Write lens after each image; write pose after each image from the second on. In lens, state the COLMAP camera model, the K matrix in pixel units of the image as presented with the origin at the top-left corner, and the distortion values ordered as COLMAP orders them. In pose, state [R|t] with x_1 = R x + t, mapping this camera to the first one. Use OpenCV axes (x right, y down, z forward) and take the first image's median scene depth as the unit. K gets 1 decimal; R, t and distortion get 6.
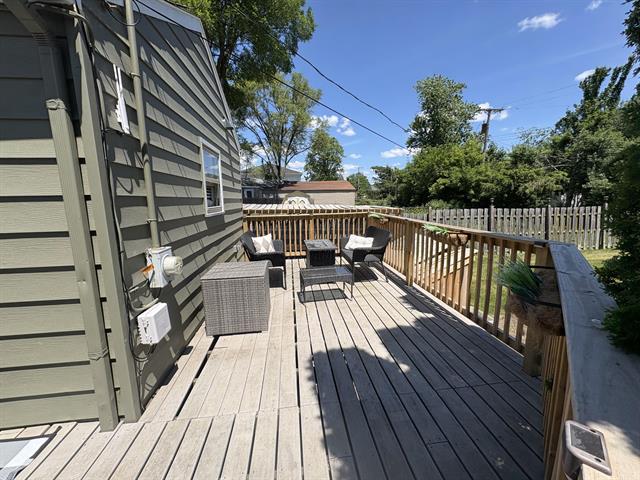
lens RADIAL K [[255.2, 0, 321.2], [0, 255.2, 239.9], [0, 0, 1]] dist [0.005429, -0.002295]
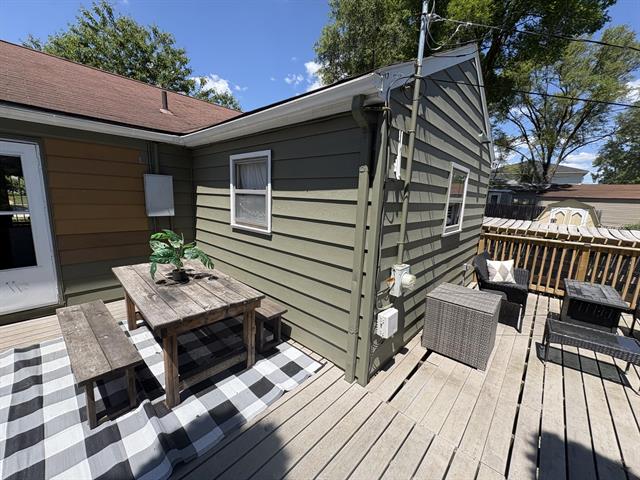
lens RADIAL K [[255.2, 0, 320.2], [0, 255.2, 239.9], [0, 0, 1]] dist [0.005429, -0.002295]
pose [[0.649813, 0.169512, -0.740951, 0.009809], [-0.169848, 0.982549, 0.075827, -0.087456], [0.740874, 0.076576, 0.667264, -0.102528]]
